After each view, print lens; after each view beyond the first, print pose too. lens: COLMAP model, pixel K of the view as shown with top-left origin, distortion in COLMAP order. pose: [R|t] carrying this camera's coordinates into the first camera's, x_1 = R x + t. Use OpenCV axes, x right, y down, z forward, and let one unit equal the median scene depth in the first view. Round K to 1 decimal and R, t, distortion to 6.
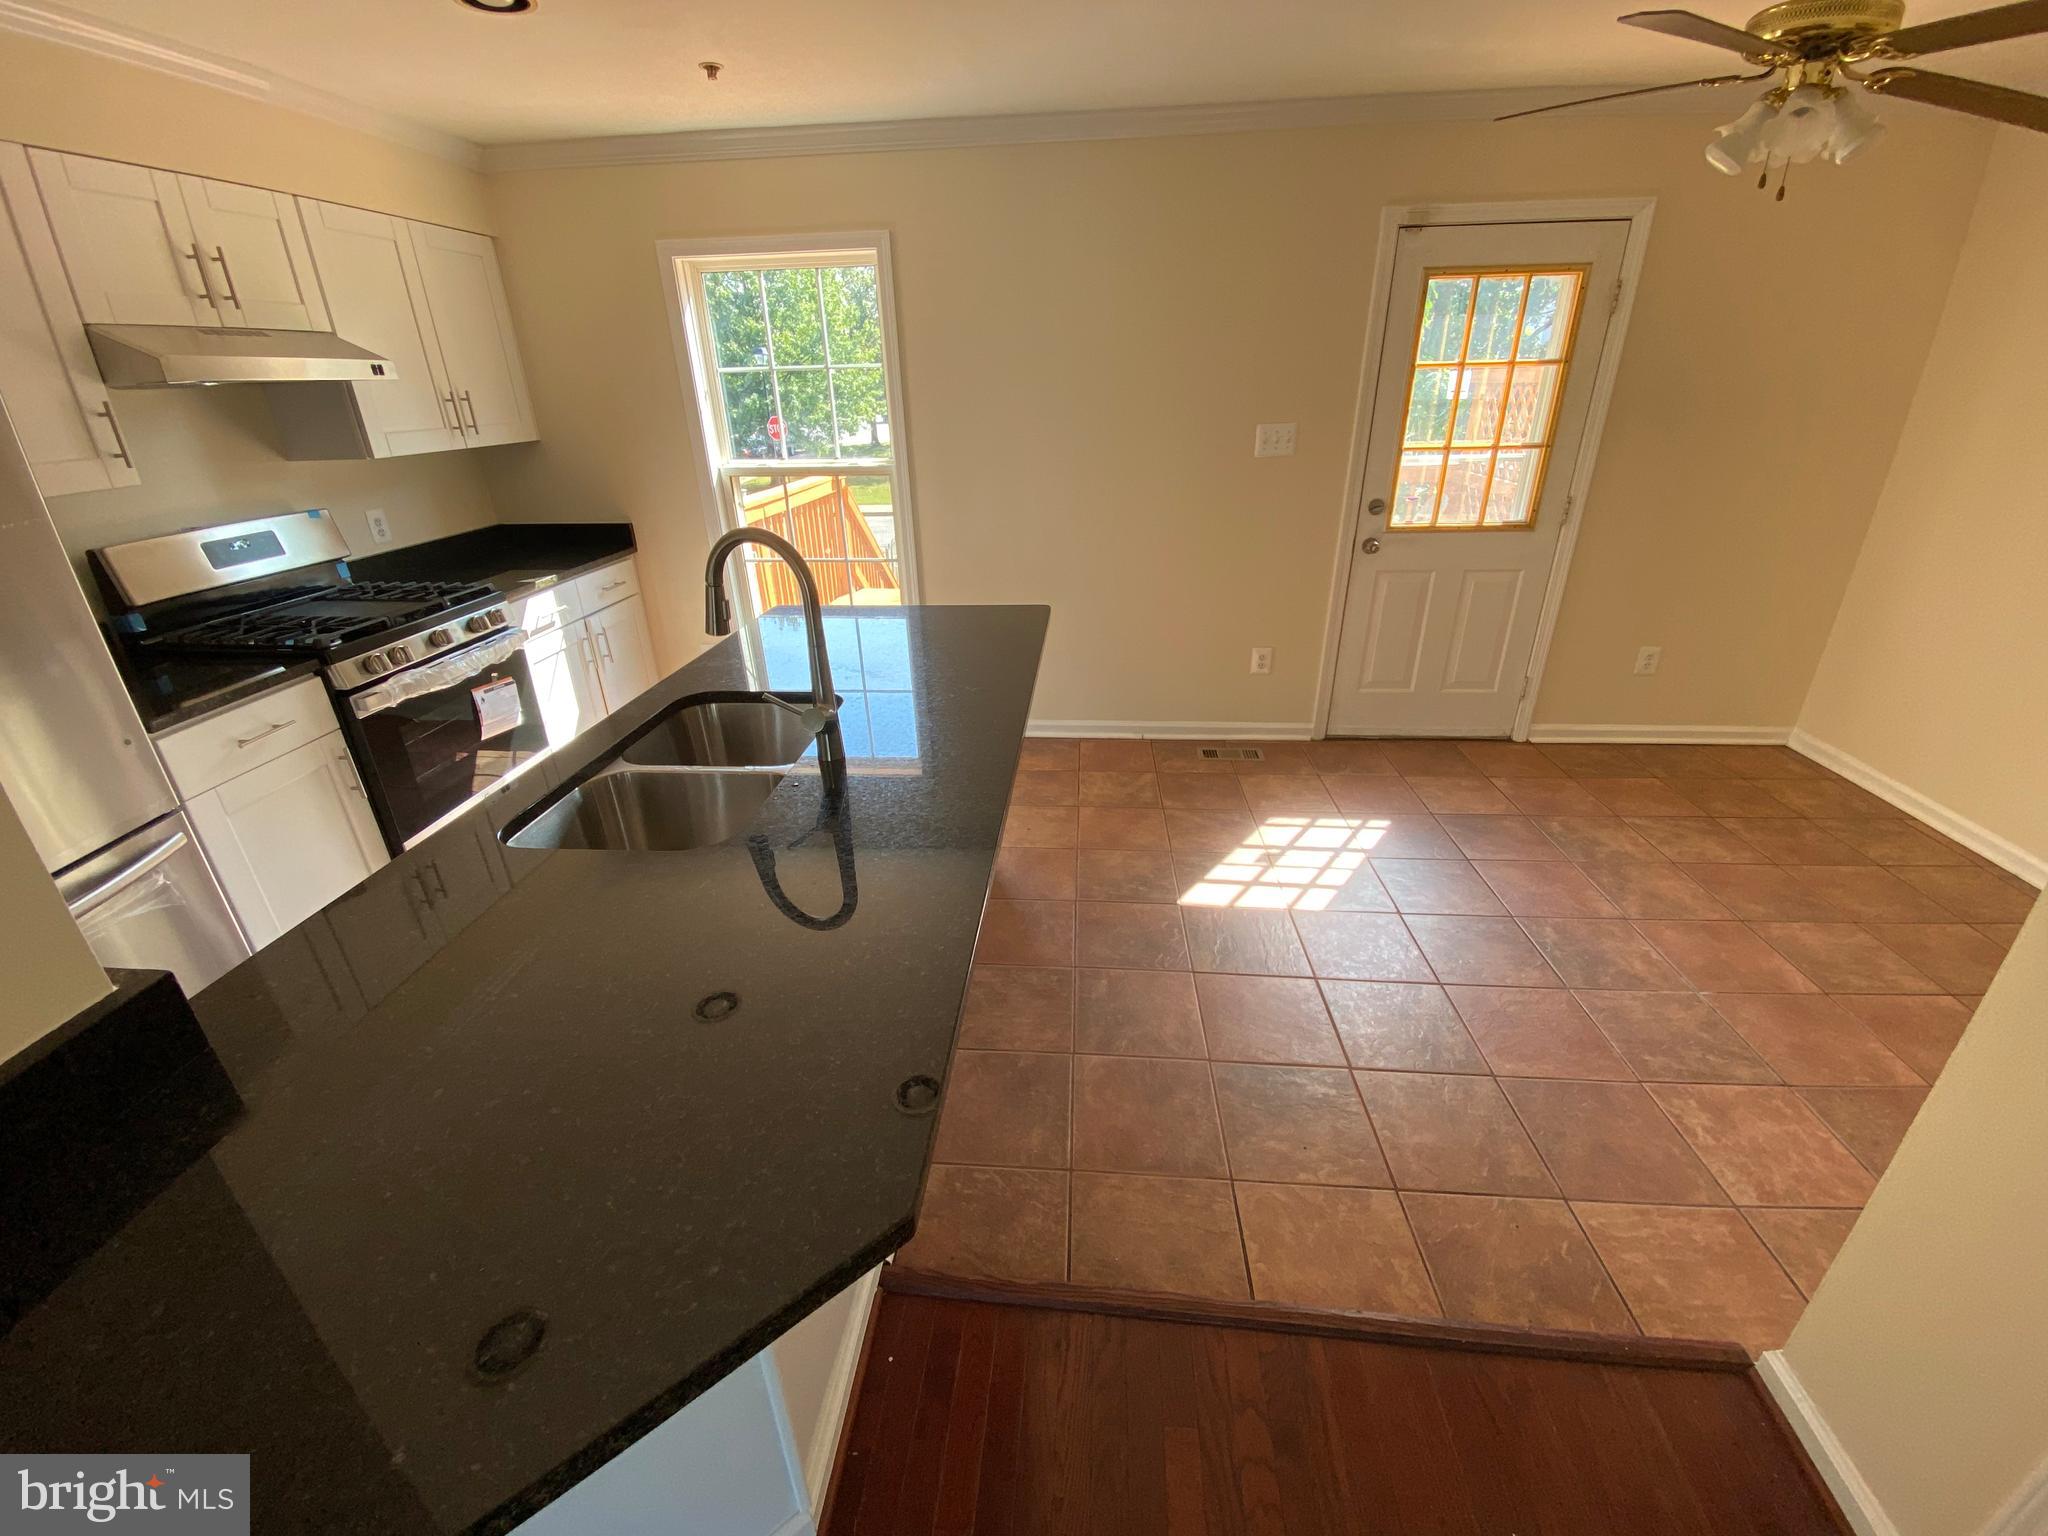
lens RADIAL K [[849.6, 0, 1019.4], [0, 849.6, 760.5], [0, 0, 1]] dist [-0.008490, -0.001278]
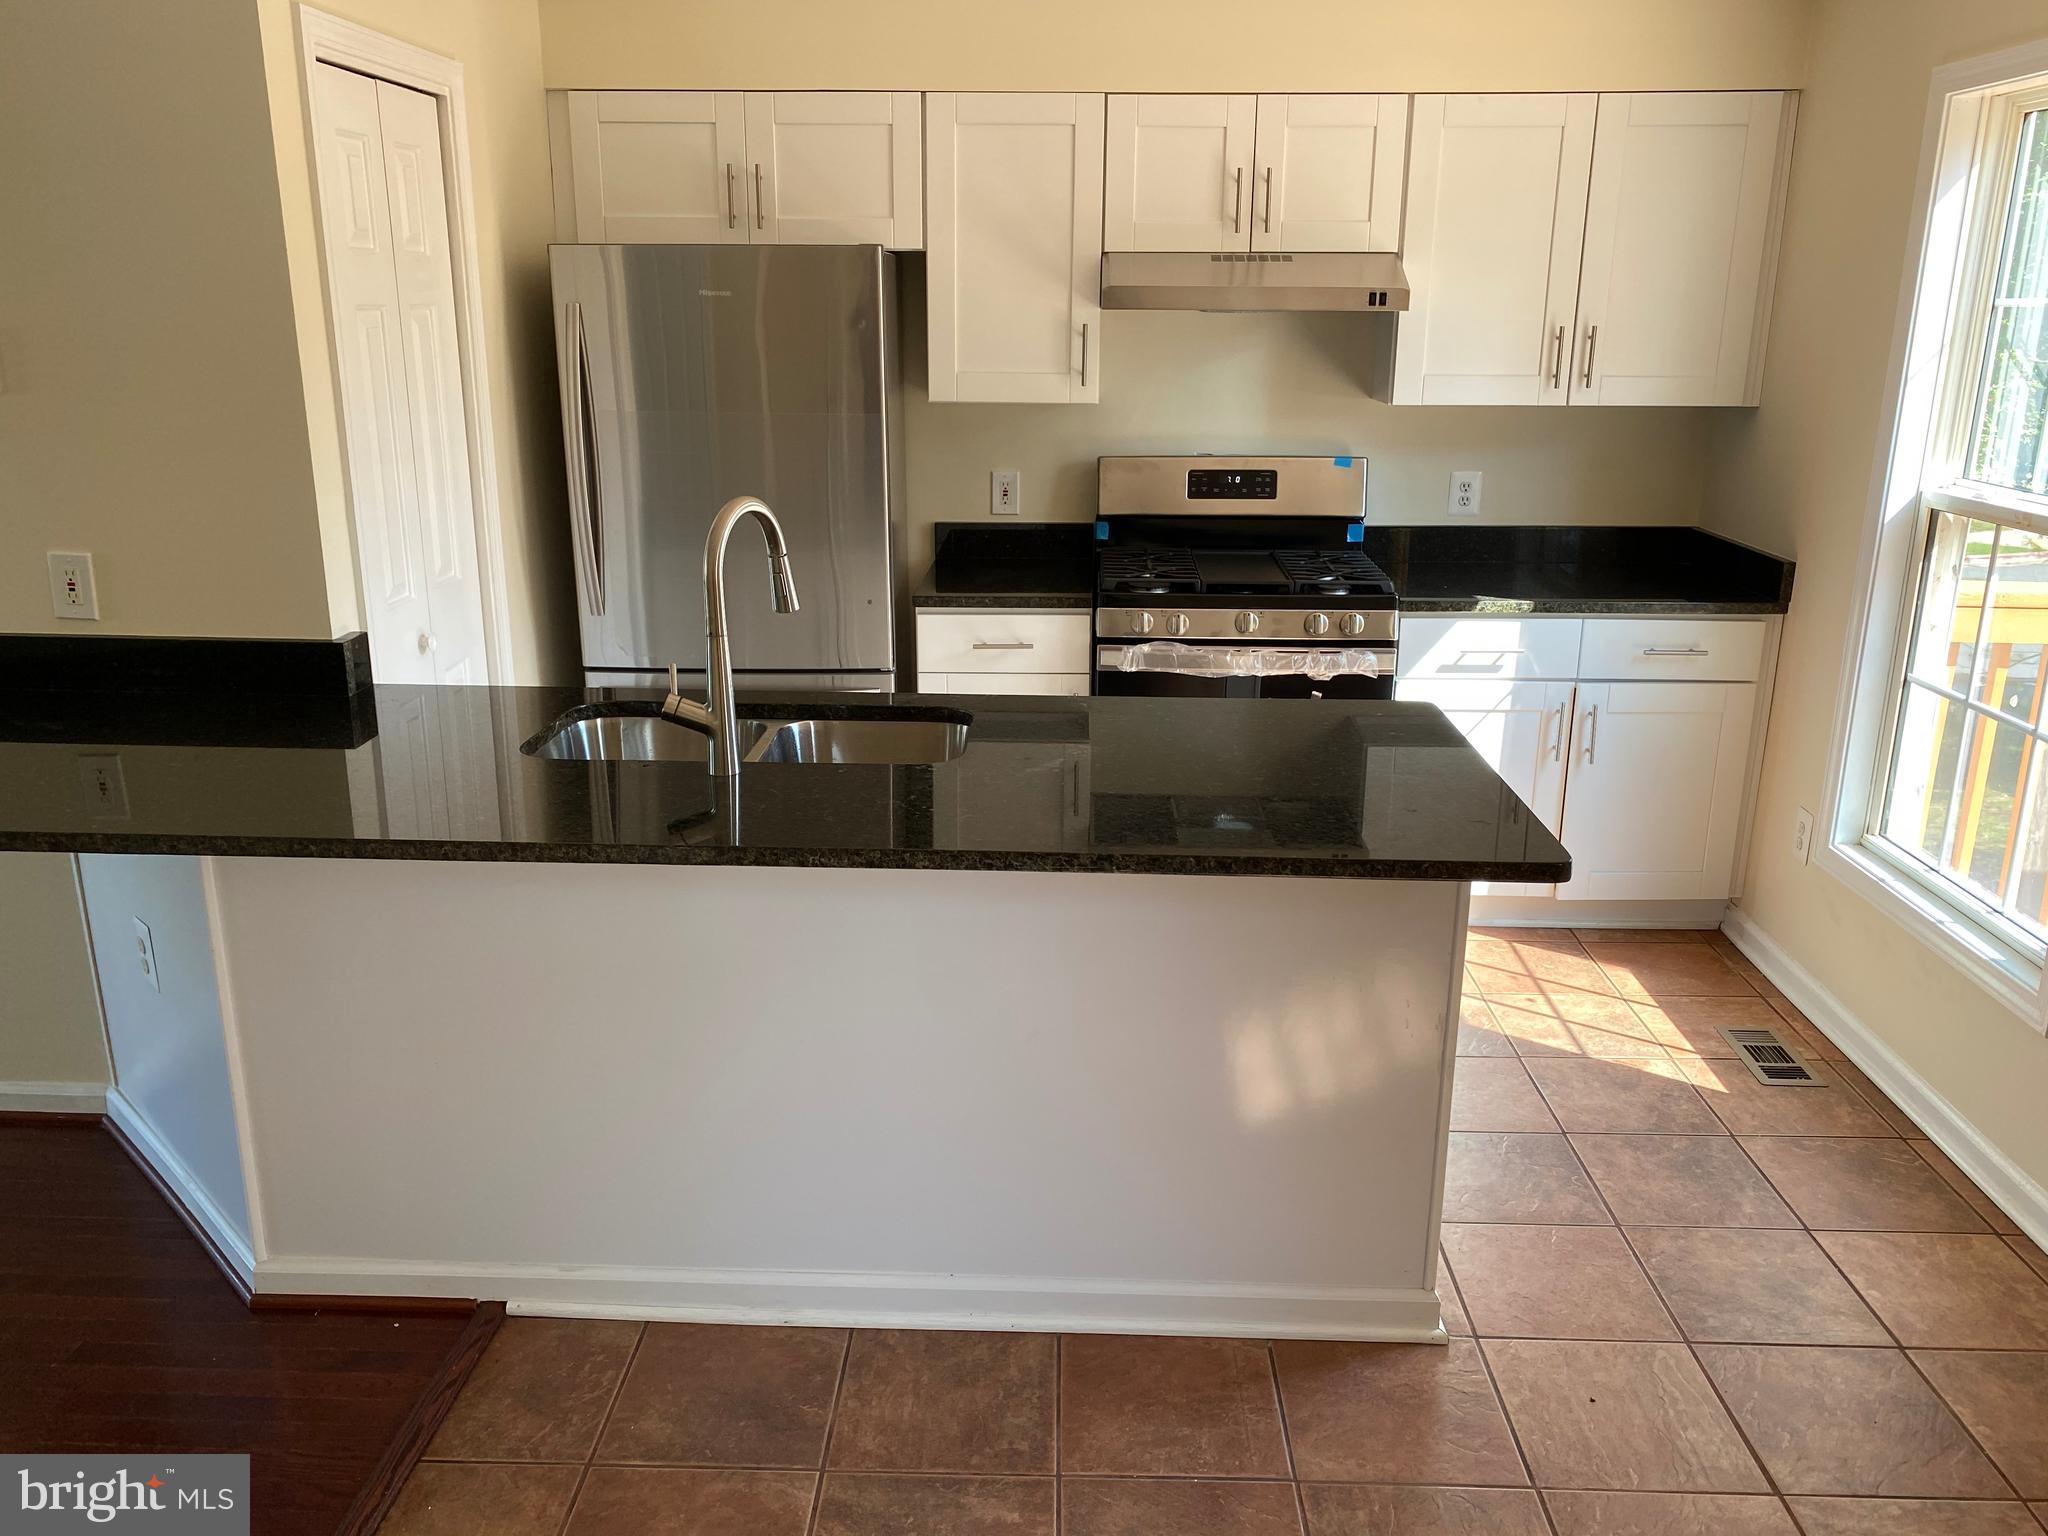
lens RADIAL K [[1563.7, 0, 1022.2], [0, 1563.7, 769.3], [0, 0, 1]] dist [0.008014, -0.013901]
pose [[0.068595, 0.308339, -0.948800, 0.613994], [-0.411520, 0.875106, 0.254639, -0.258639], [0.908816, 0.372983, 0.186915, 0.486139]]
